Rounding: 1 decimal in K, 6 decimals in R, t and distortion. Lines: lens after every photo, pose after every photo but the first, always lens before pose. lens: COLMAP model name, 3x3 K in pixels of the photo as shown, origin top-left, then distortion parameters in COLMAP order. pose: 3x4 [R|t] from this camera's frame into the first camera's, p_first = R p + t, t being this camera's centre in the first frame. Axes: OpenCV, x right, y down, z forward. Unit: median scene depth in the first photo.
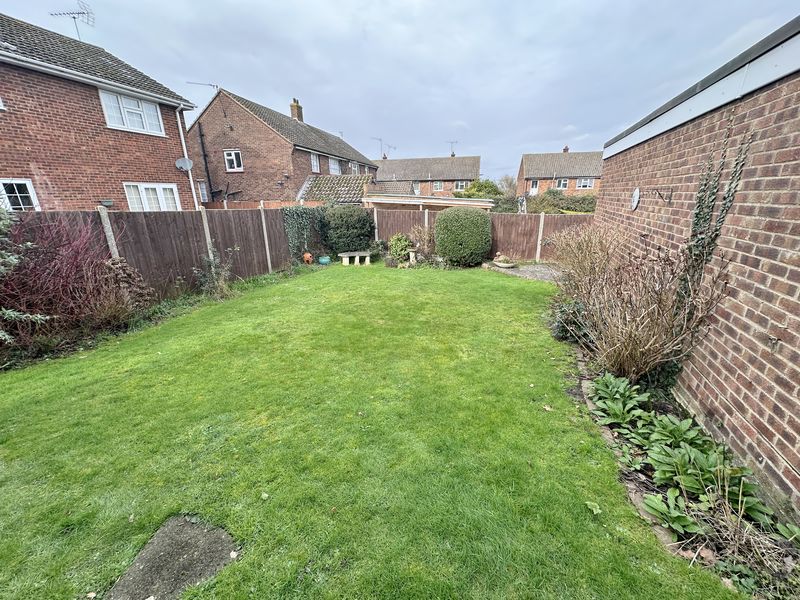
lens RADIAL K [[318.3, 0, 402.0], [0, 318.3, 301.4], [0, 0, 1]] dist [-0.000151, 0.000041]
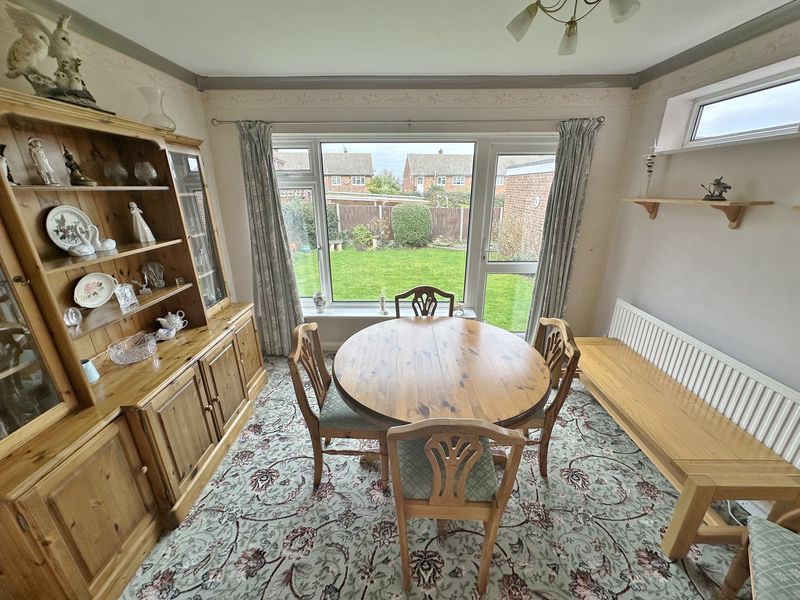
lens RADIAL K [[318.3, 0, 402.0], [0, 318.3, 301.4], [0, 0, 1]] dist [-0.000151, 0.000041]
pose [[0.932668, -0.111665, 0.343018, -0.298532], [0.104213, 0.993744, 0.040146, 0.049289], [-0.345355, -0.001697, 0.938471, -0.211267]]
